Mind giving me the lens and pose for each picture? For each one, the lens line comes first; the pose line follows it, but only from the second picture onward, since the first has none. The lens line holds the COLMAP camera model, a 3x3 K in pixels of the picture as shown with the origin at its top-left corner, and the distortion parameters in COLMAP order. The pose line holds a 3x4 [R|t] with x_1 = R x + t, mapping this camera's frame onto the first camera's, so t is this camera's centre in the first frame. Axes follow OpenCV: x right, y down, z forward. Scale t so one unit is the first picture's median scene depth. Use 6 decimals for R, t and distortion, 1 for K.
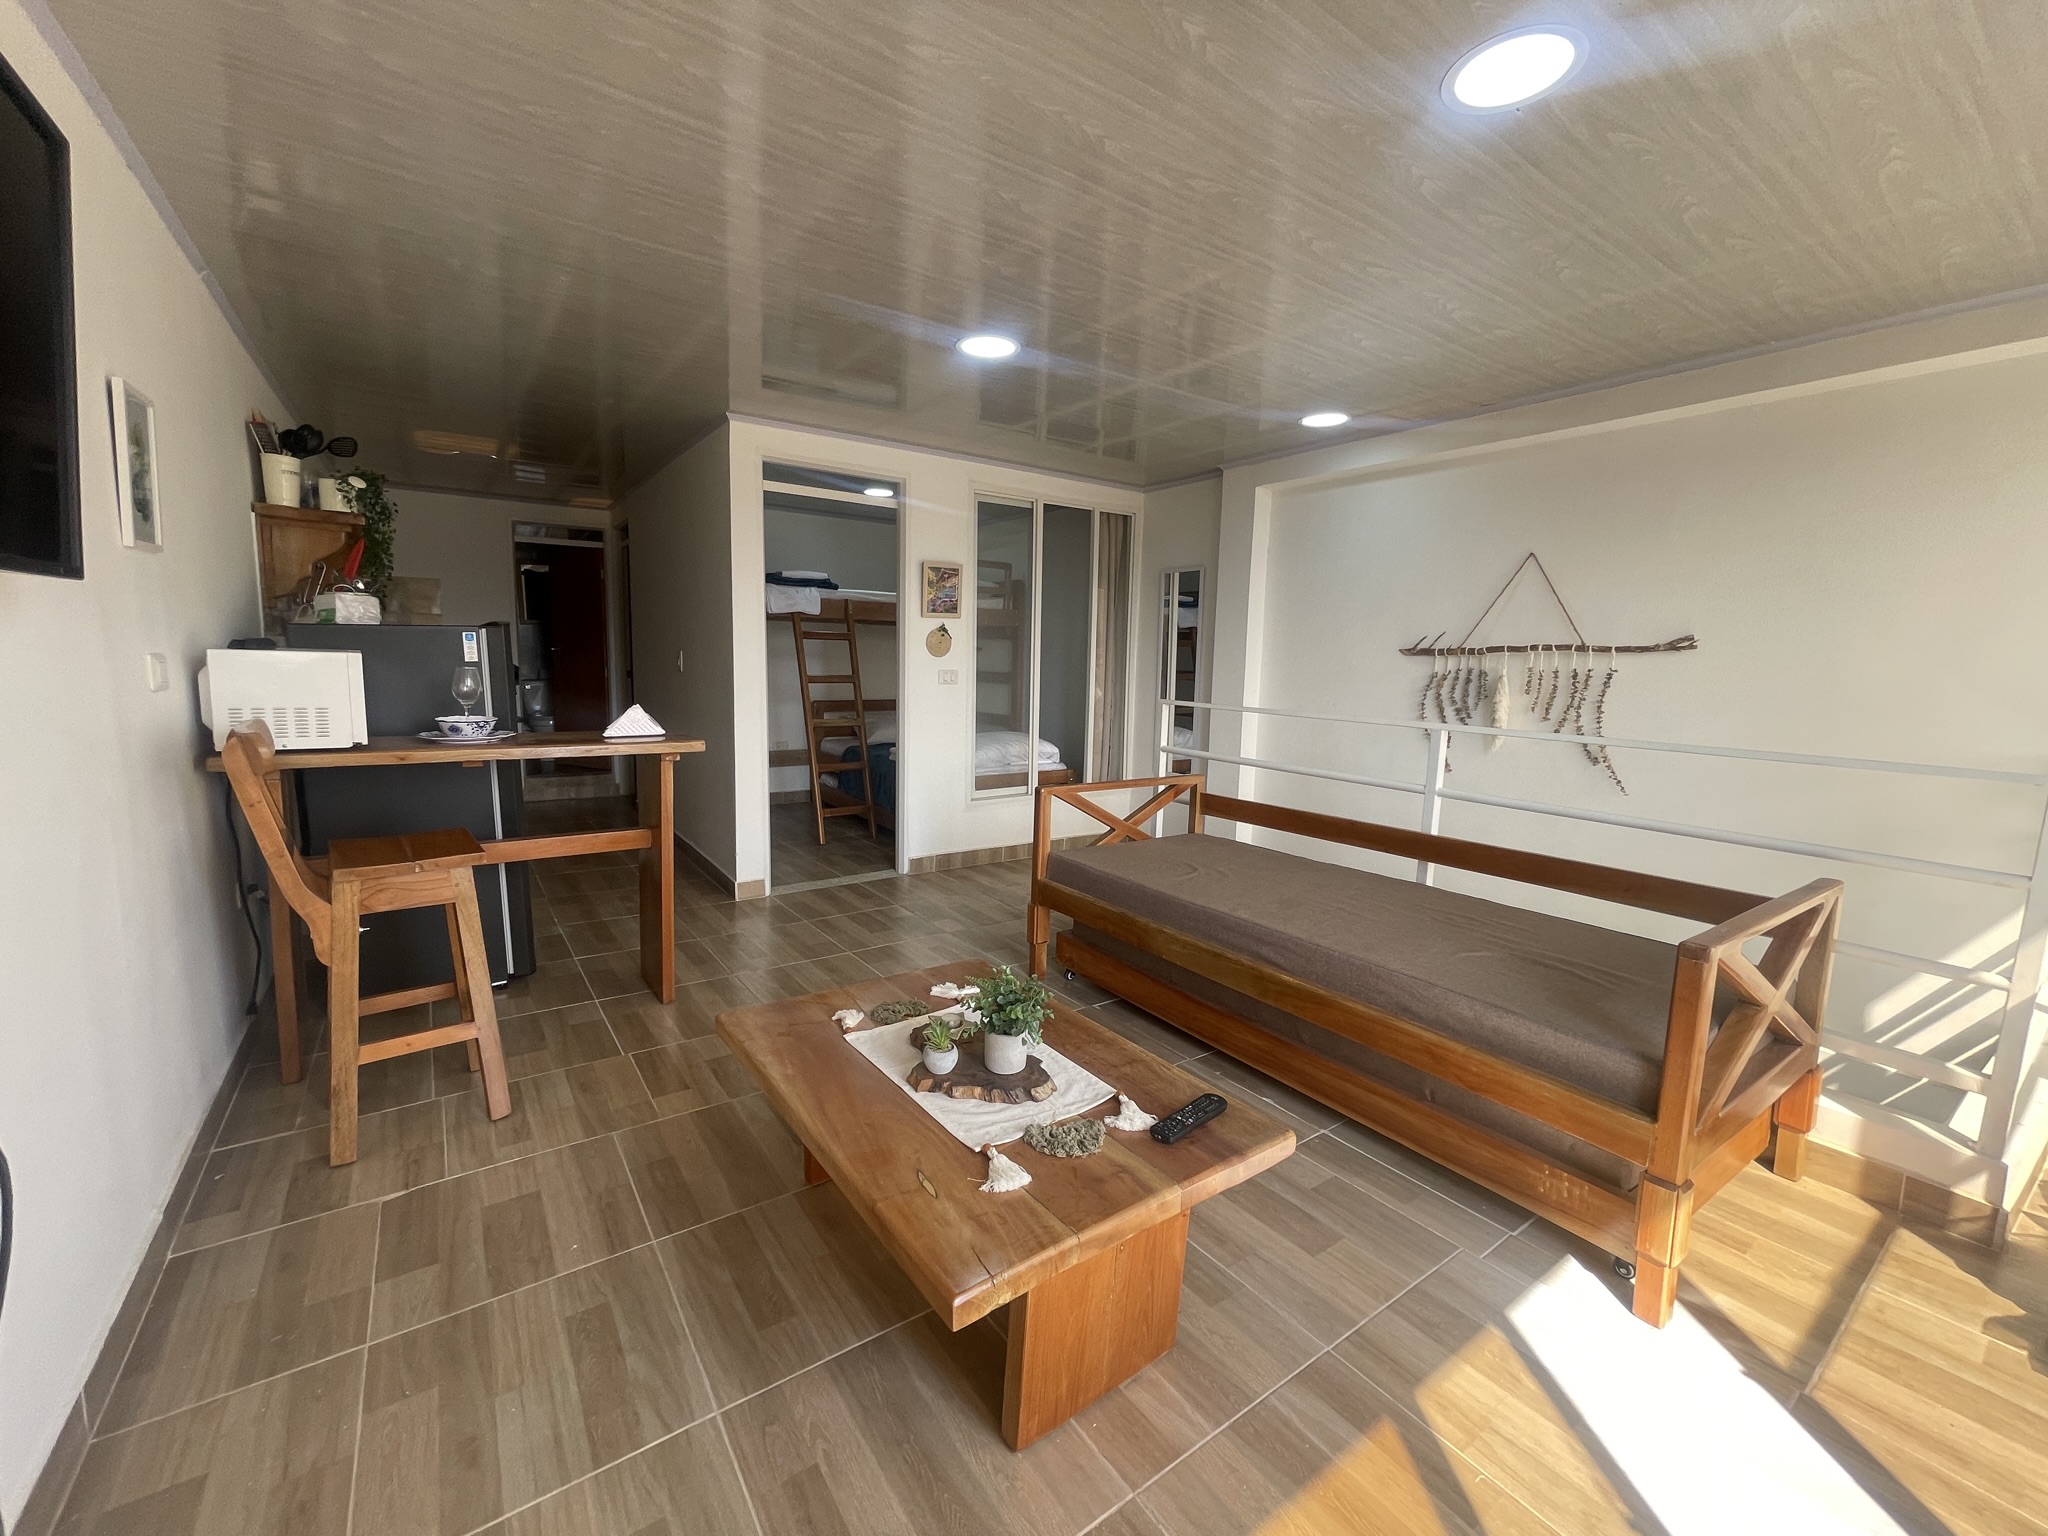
lens RADIAL K [[829.5, 0, 1014.2], [0, 829.5, 764.7], [0, 0, 1]] dist [0.000248, -0.000381]
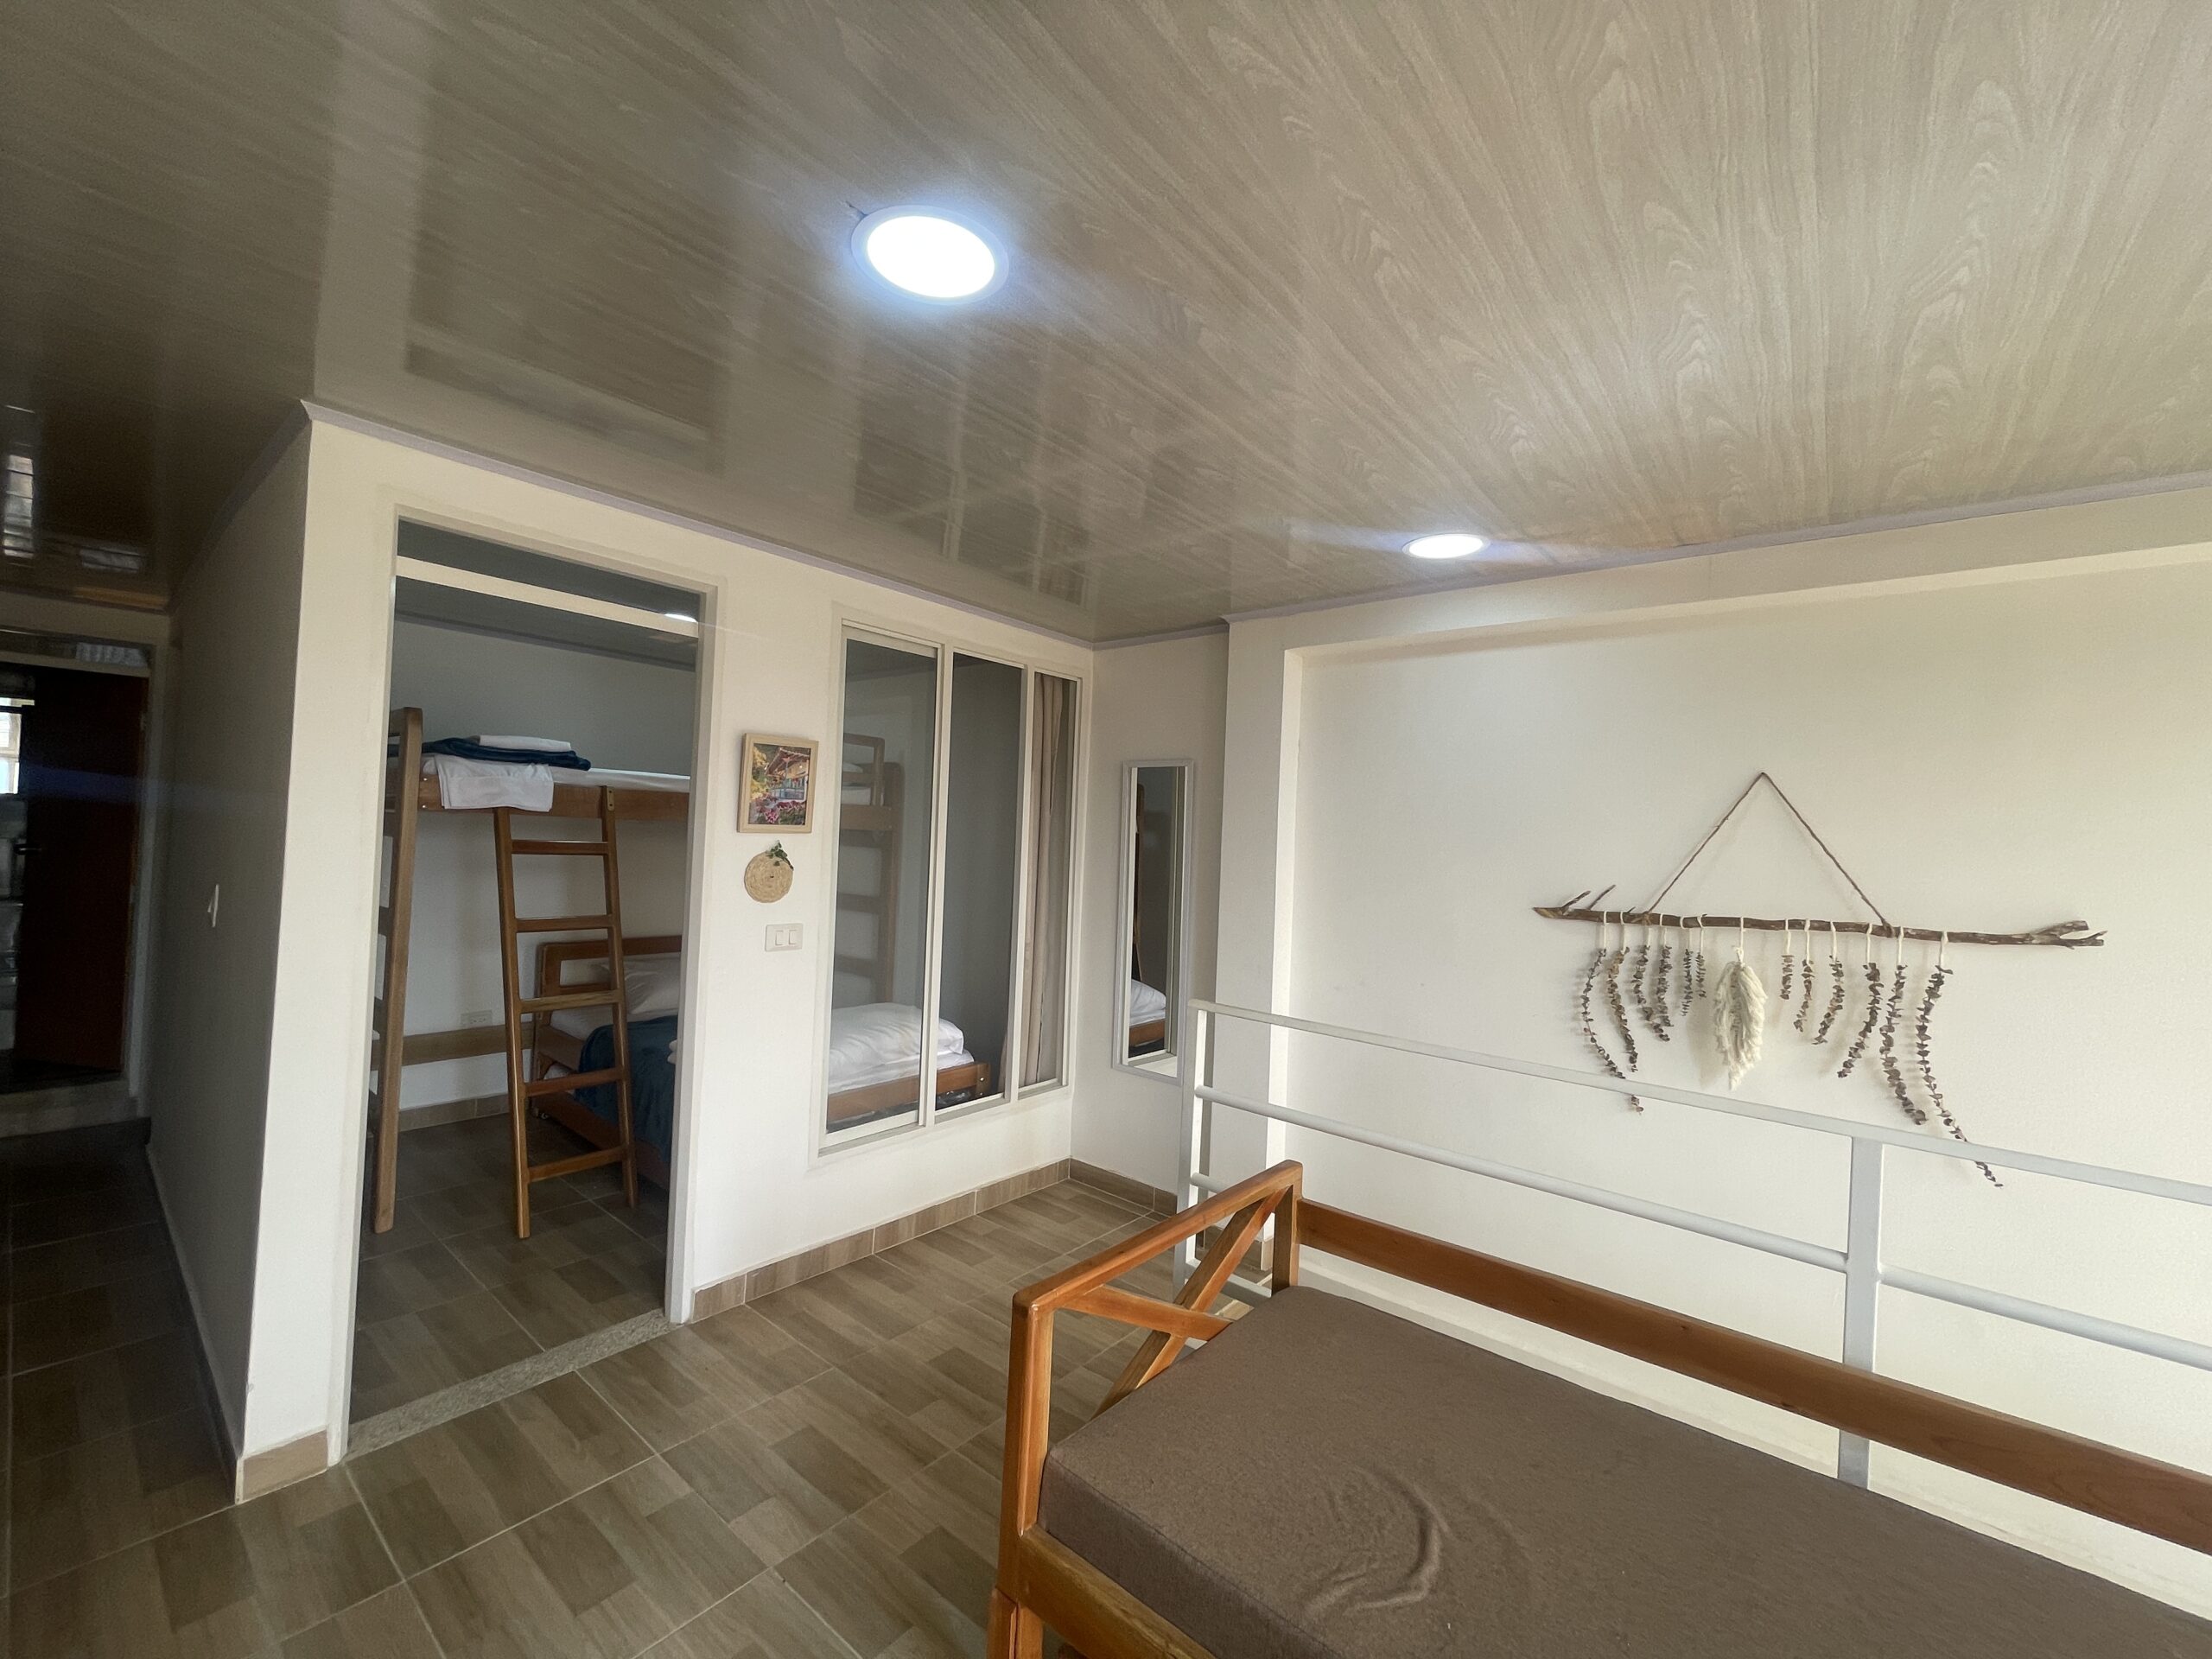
lens RADIAL K [[895.9, 0, 1095.9], [0, 895.9, 821.2], [0, 0, 1]] dist [0.000248, -0.000381]
pose [[0.964148, 0.023413, 0.264330, -0.054106], [0.014567, 0.989929, -0.140814, -0.133981], [-0.264965, 0.139616, 0.954097, 0.503970]]
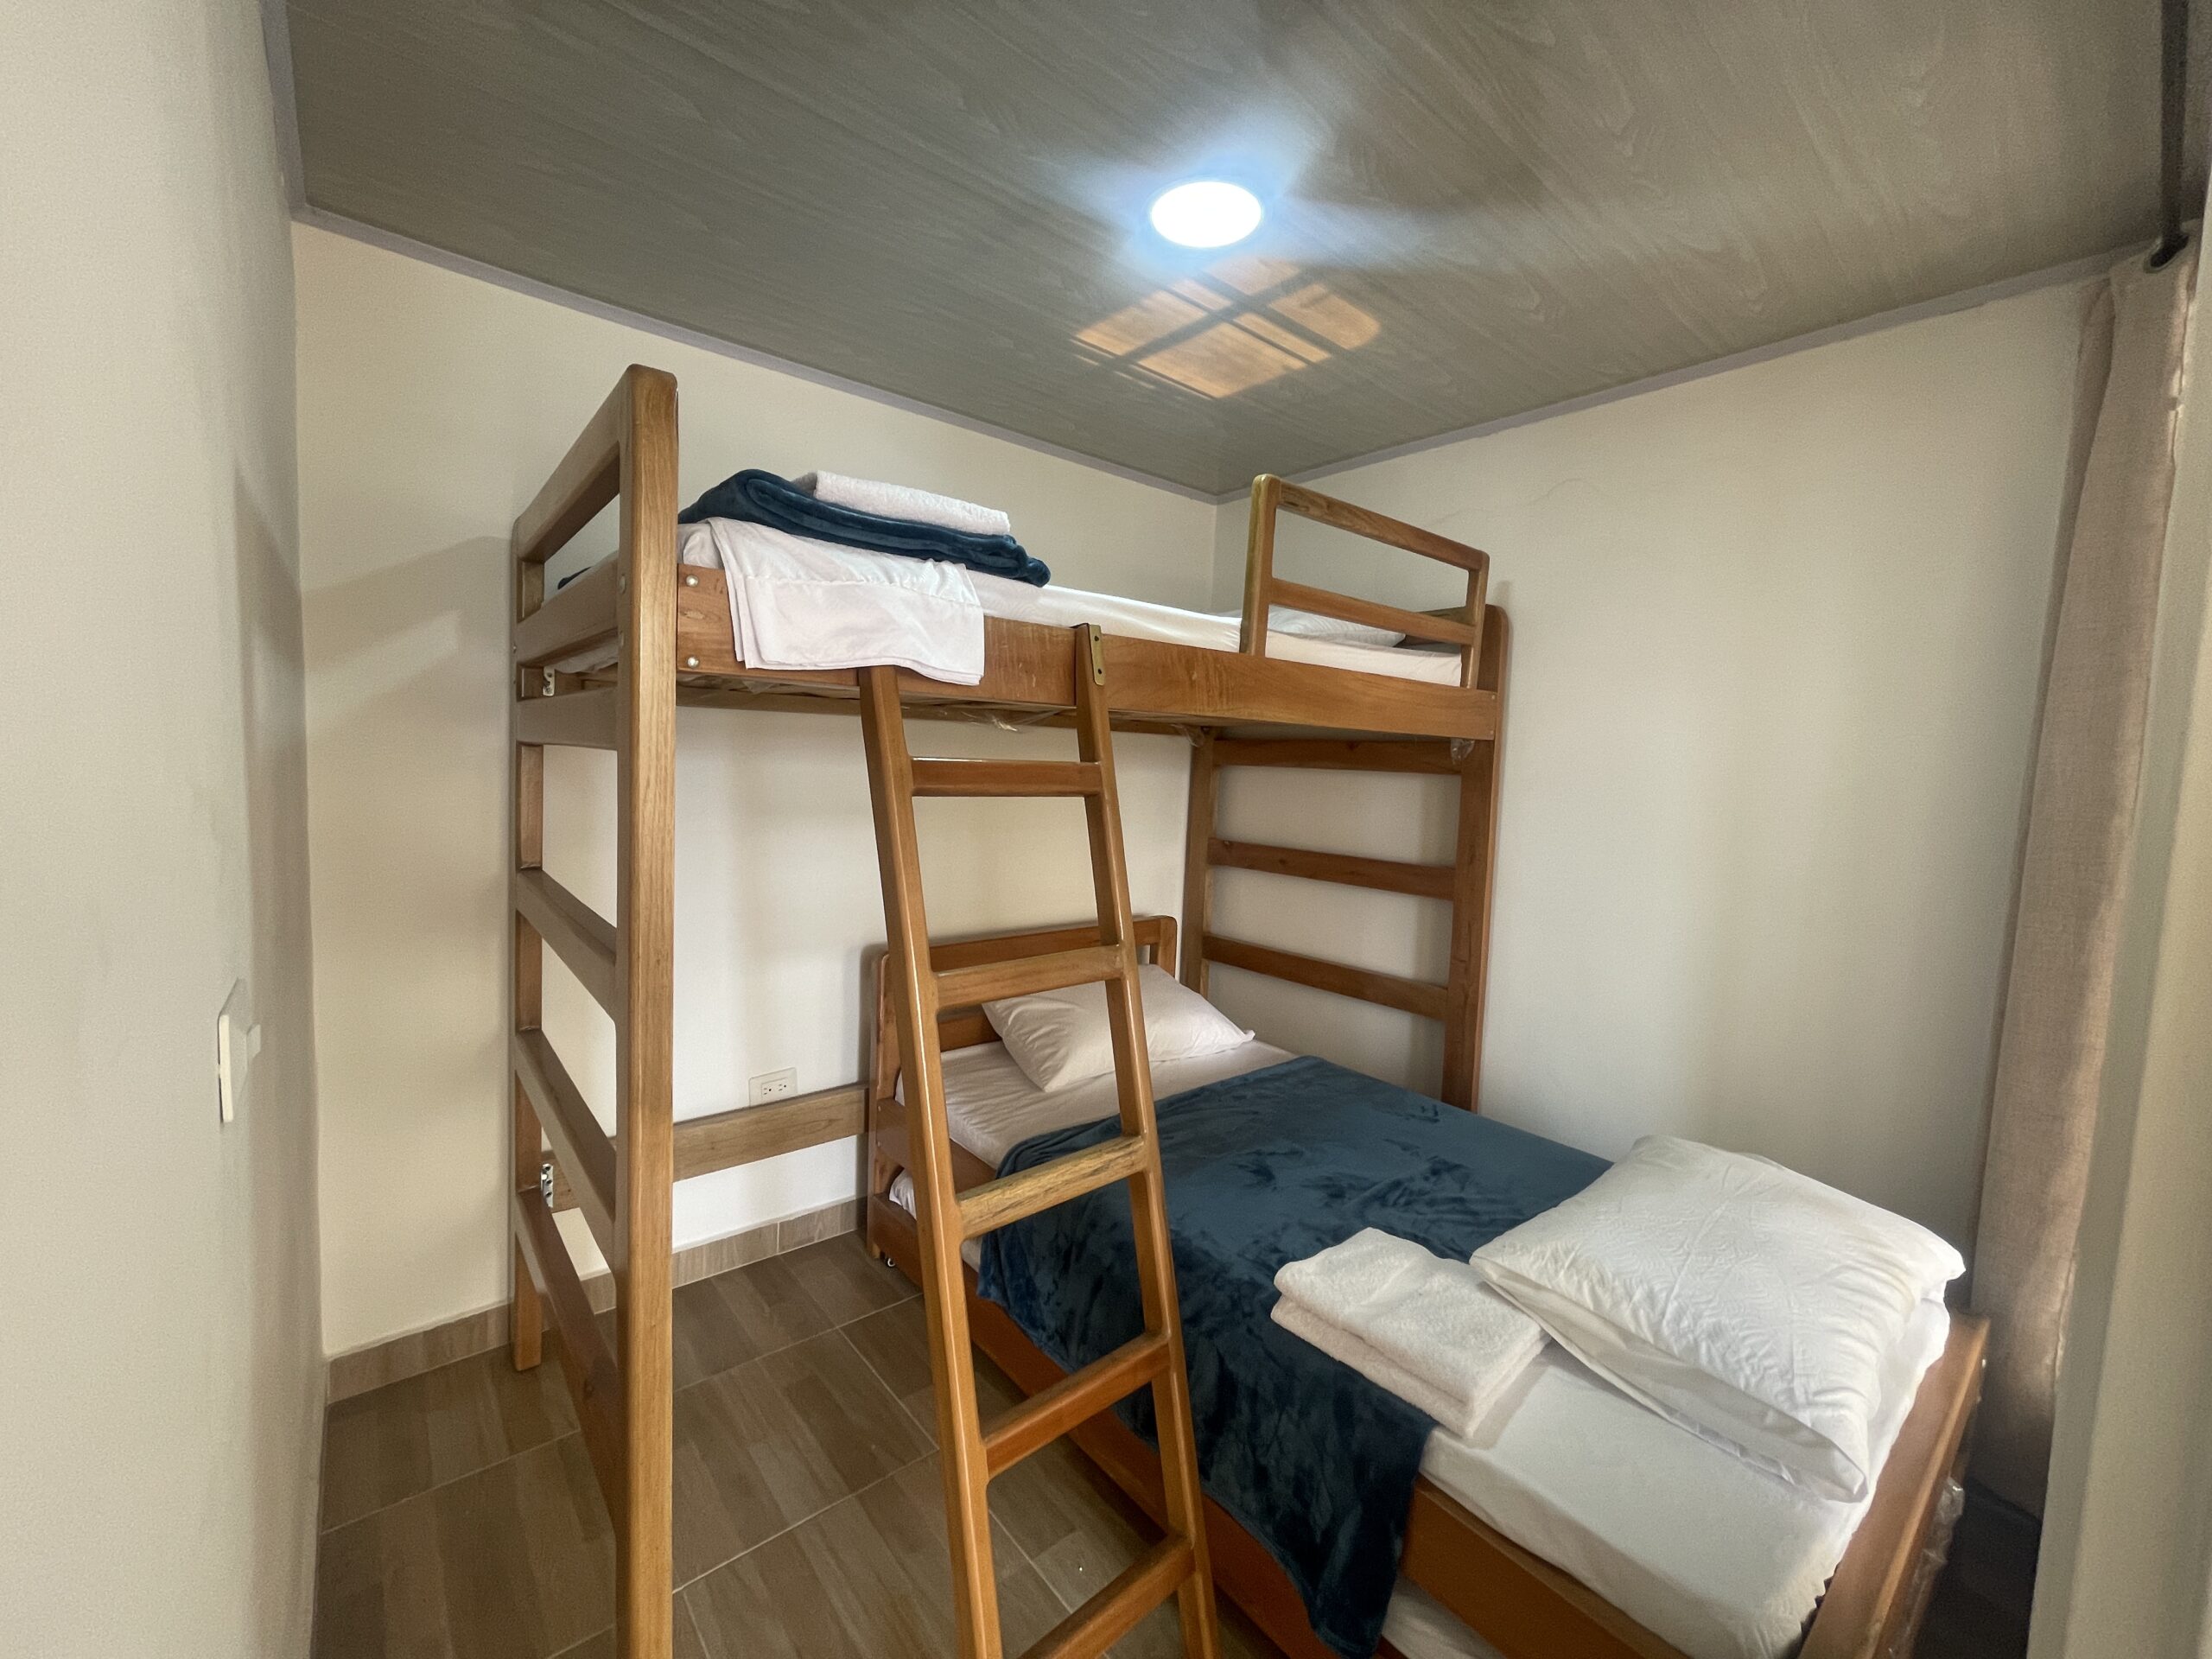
lens RADIAL K [[895.9, 0, 1091.6], [0, 895.9, 828.2], [0, 0, 1]] dist [0.000248, -0.000381]
pose [[0.996493, 0.002802, 0.083635, -0.372903], [0.001956, 0.998386, -0.056761, -0.214432], [-0.083659, 0.056726, 0.994879, 1.264320]]
